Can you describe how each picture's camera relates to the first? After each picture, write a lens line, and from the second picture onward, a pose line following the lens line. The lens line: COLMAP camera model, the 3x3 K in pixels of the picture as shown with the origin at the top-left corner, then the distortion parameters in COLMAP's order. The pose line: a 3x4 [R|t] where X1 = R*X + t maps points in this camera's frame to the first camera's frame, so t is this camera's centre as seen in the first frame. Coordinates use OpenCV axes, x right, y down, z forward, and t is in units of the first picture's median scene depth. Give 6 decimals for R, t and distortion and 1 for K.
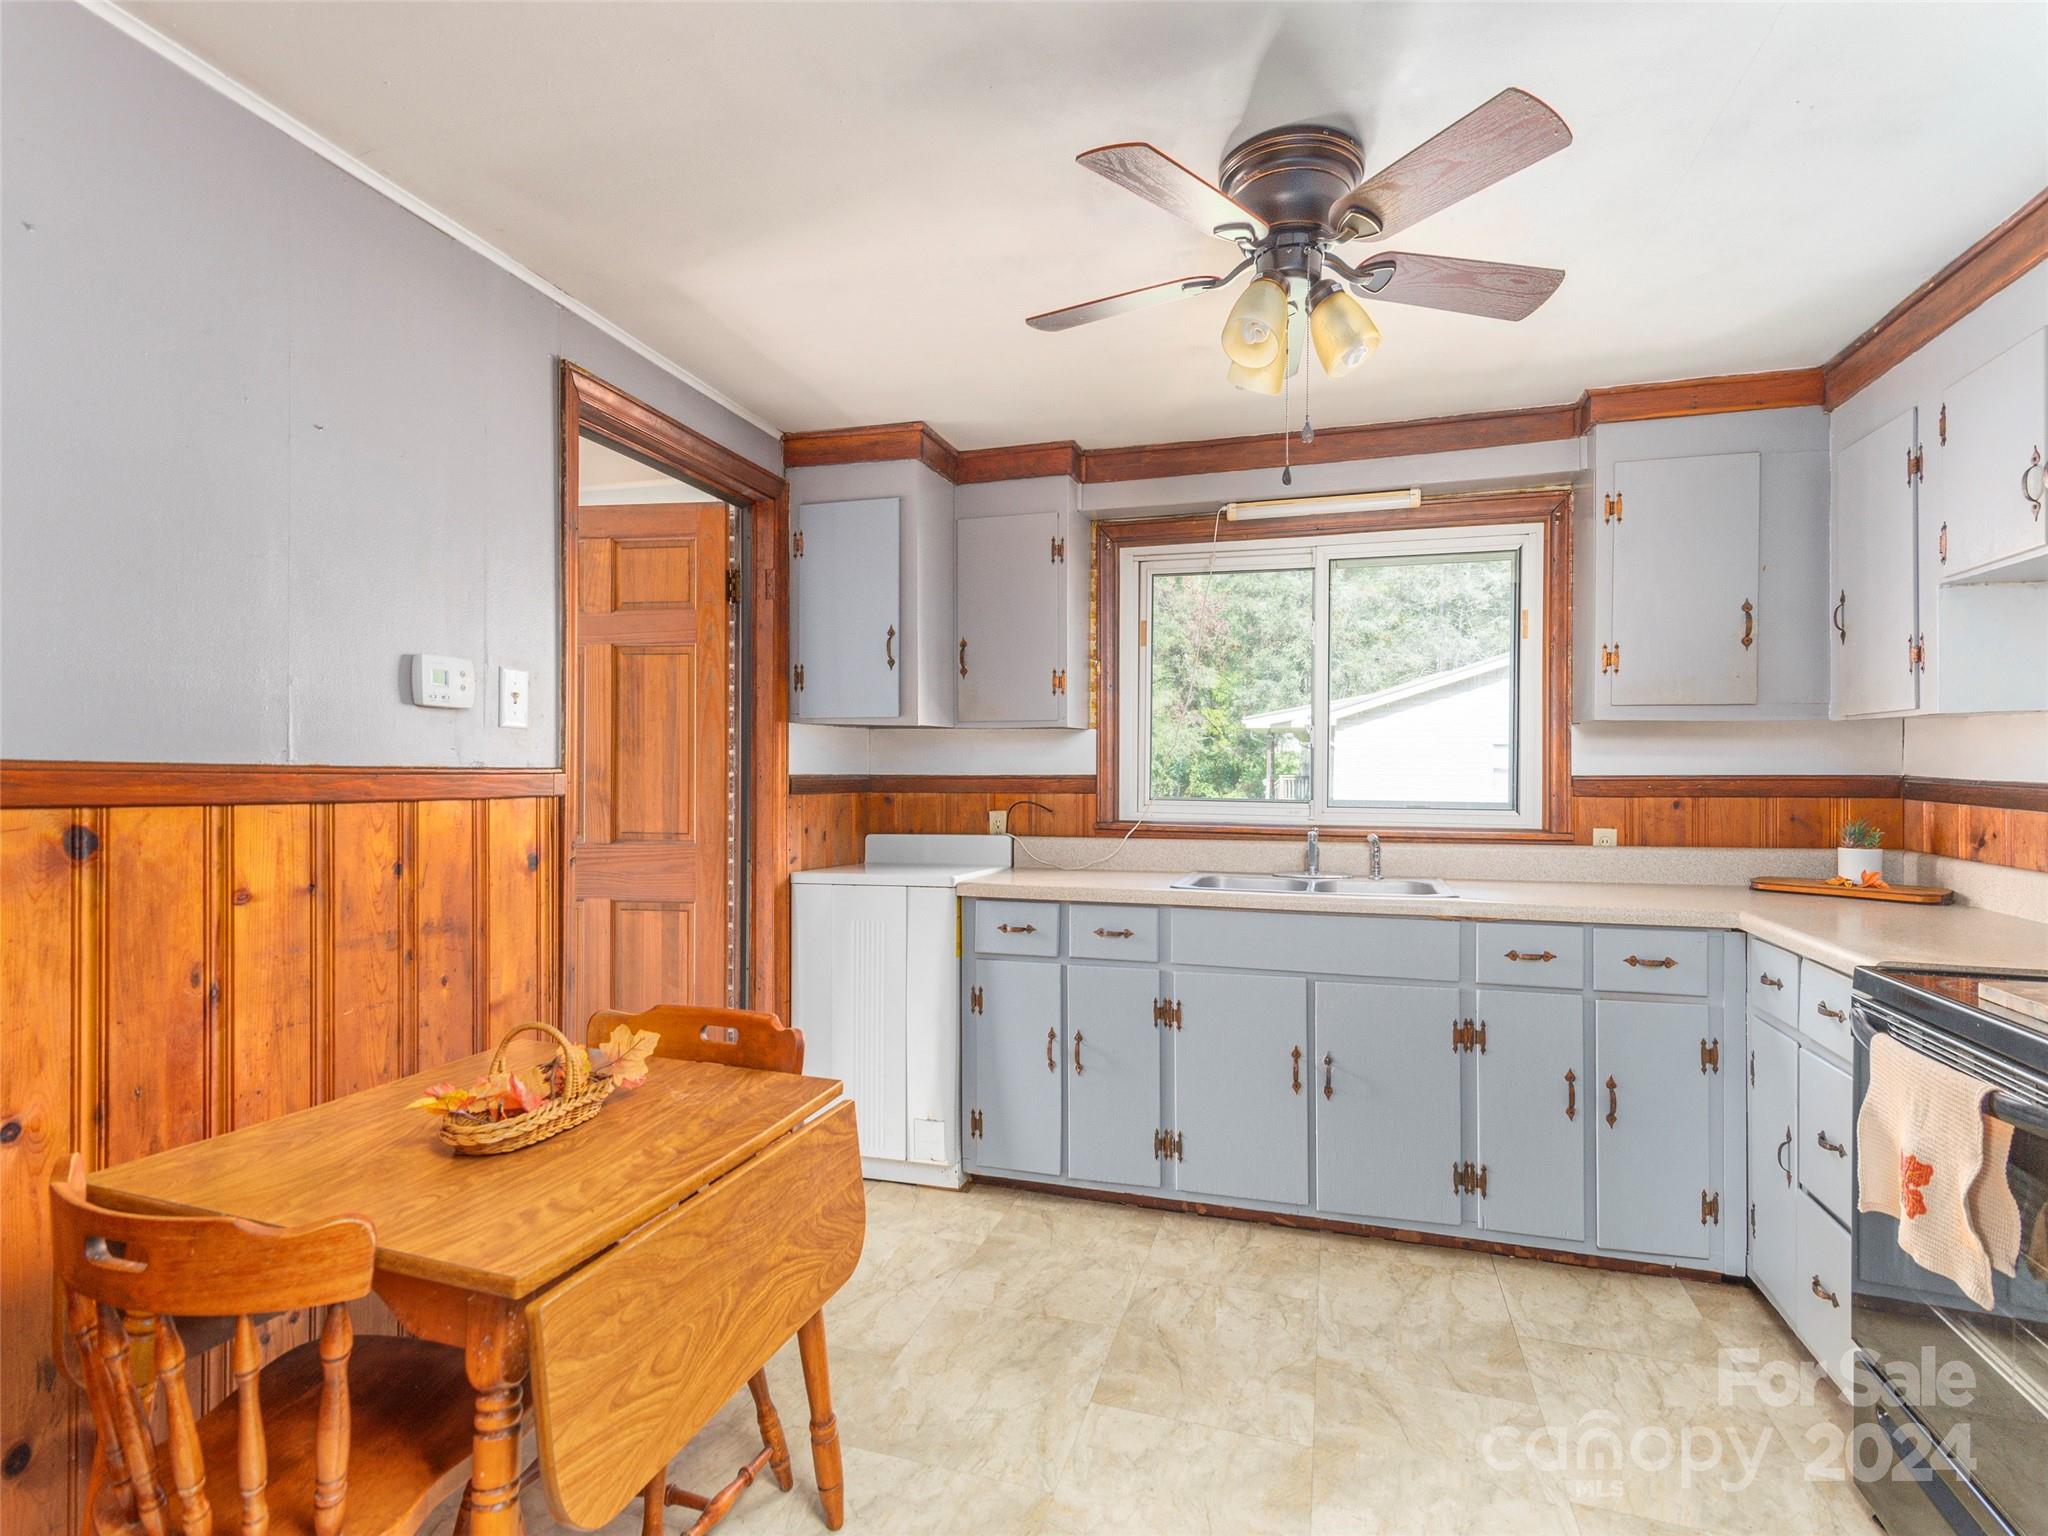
lens RADIAL K [[1010.3, 0, 1022.7], [0, 1010.3, 772.2], [0, 0, 1]] dist [0.001766, -0.000052]
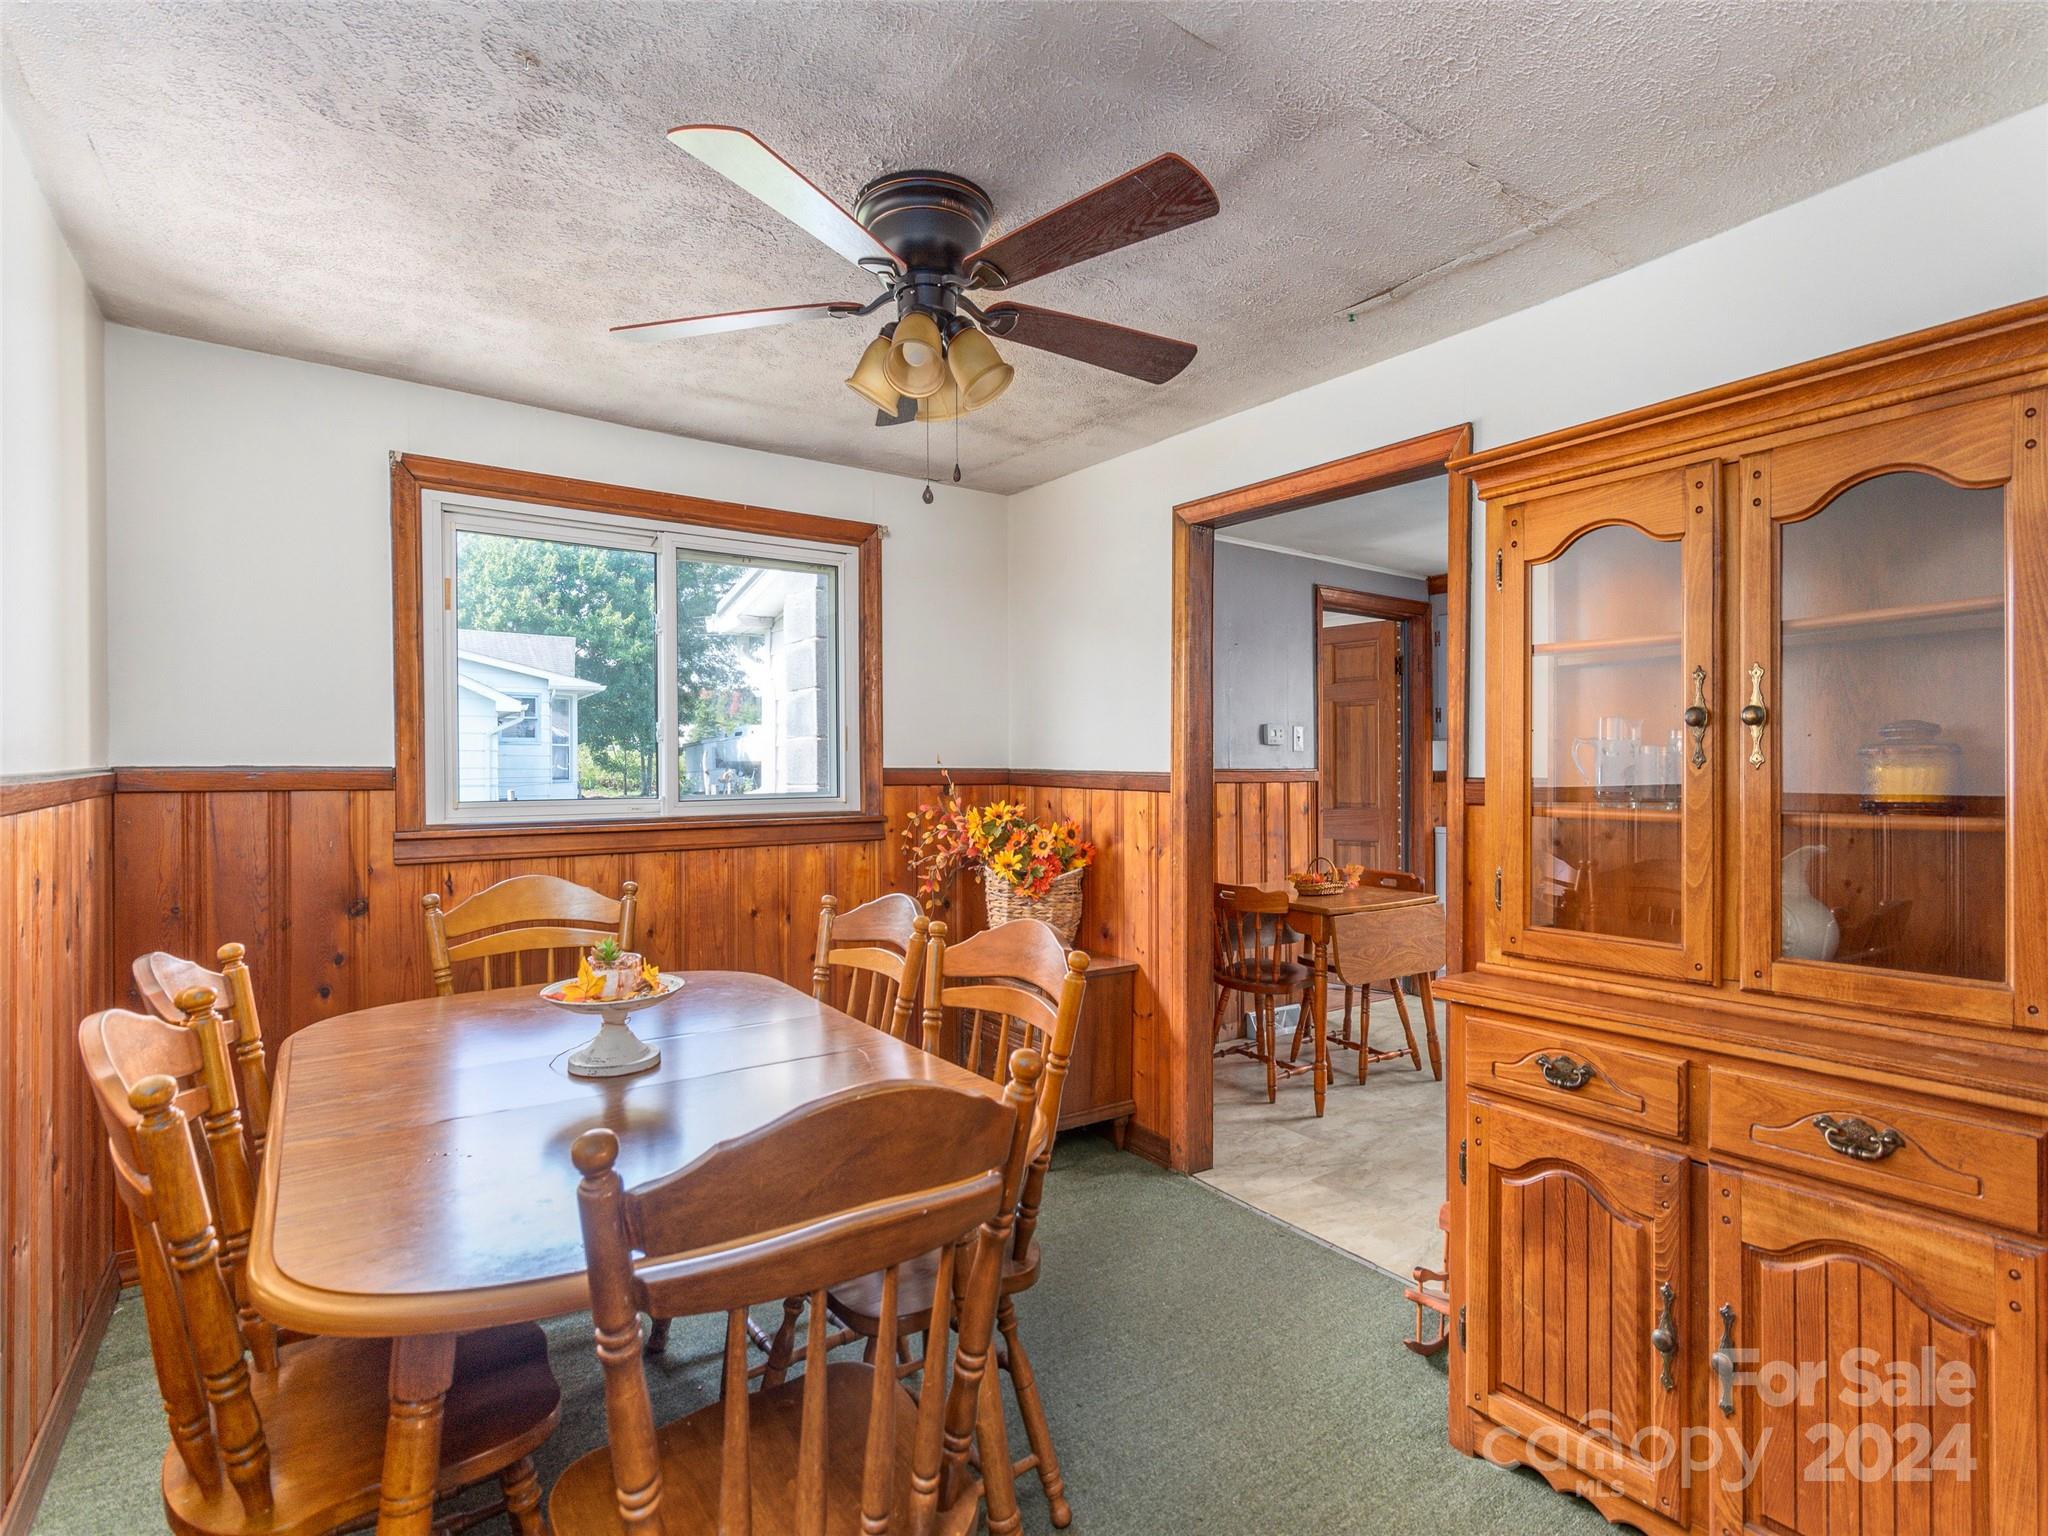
lens RADIAL K [[1010.3, 0, 1021.3], [0, 1010.3, 771.3], [0, 0, 1]] dist [0.001766, -0.000052]
pose [[0.792073, -0.007011, -0.610386, 0.274772], [0.008102, 0.999967, -0.000972, -0.001186], [0.610372, -0.004175, 0.792104, -0.828449]]
